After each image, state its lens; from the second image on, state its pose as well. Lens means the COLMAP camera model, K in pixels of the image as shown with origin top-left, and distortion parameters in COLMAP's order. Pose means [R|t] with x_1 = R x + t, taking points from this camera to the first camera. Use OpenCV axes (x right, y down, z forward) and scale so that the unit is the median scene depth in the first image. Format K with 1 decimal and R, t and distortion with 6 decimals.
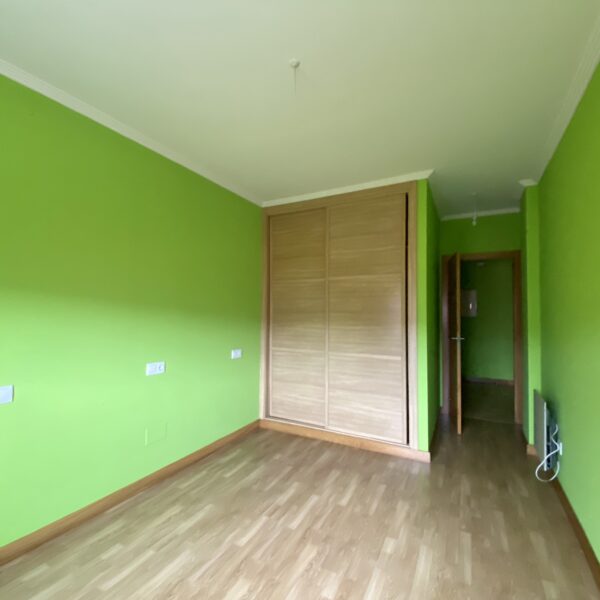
lens RADIAL K [[323.2, 0, 301.7], [0, 323.2, 302.5], [0, 0, 1]] dist [0.034998, -0.027785]
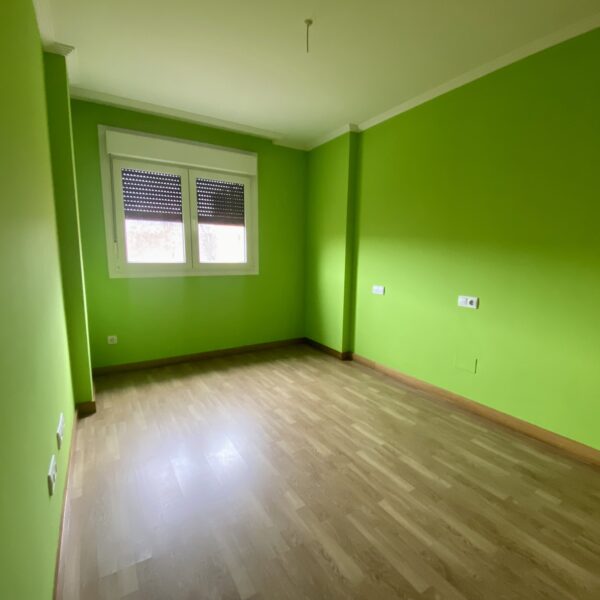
lens RADIAL K [[323.2, 0, 296.9], [0, 323.2, 302.4], [0, 0, 1]] dist [0.034998, -0.027785]
pose [[-0.517716, 0.108881, -0.848596, 0.818334], [0.007416, 0.992403, 0.122808, 0.081914], [0.855521, 0.057286, -0.514590, 1.219244]]
